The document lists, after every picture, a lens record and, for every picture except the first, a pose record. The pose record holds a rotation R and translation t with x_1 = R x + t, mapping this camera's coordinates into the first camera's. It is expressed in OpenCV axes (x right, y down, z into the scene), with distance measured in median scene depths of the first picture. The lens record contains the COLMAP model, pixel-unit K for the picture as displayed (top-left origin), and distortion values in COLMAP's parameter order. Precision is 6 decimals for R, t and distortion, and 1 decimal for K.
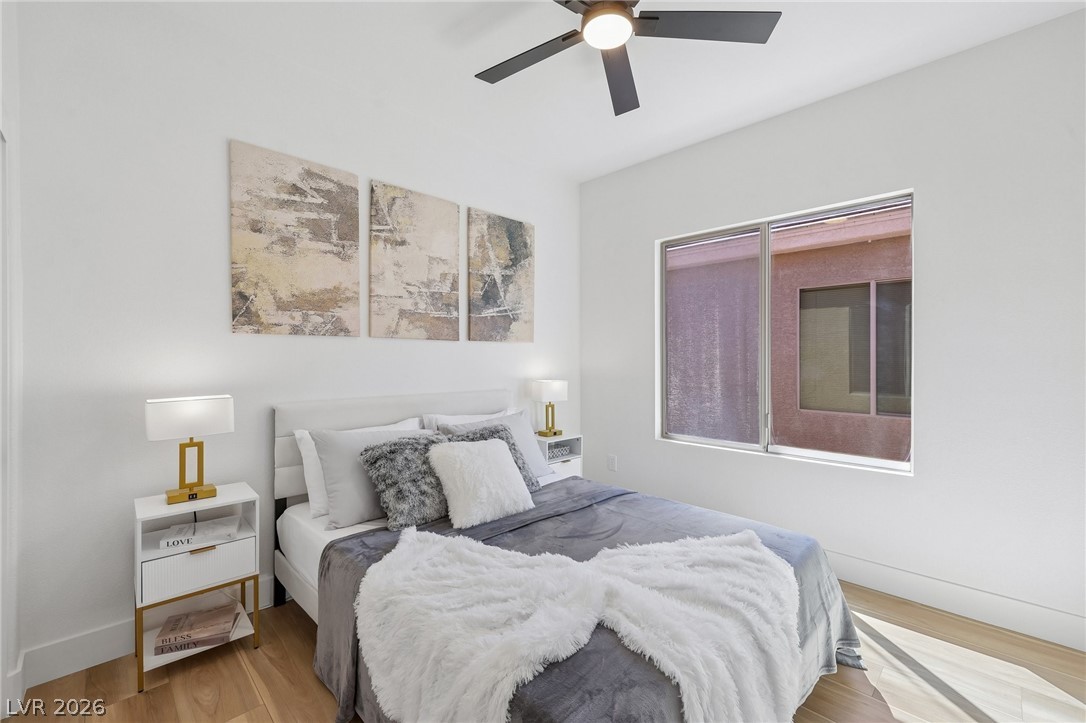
lens RADIAL K [[454.1, 0, 538.3], [0, 454.1, 360.7], [0, 0, 1]] dist [-0.002544, -0.000132]
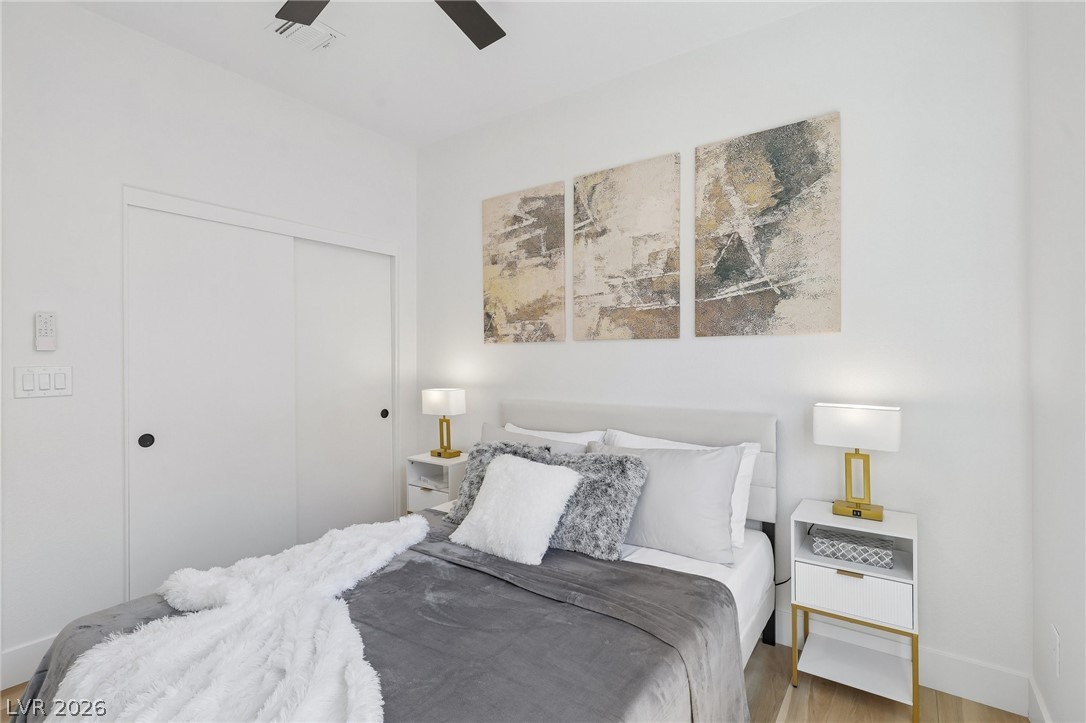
lens RADIAL K [[513.3, 0, 538.8], [0, 513.3, 358.9], [0, 0, 1]] dist [0.003045, 0.000321]
pose [[0.170691, -0.009446, -0.985279, 0.658211], [-0.004090, 0.999939, -0.010295, -0.001262], [0.985316, 0.005787, 0.170642, 0.698439]]
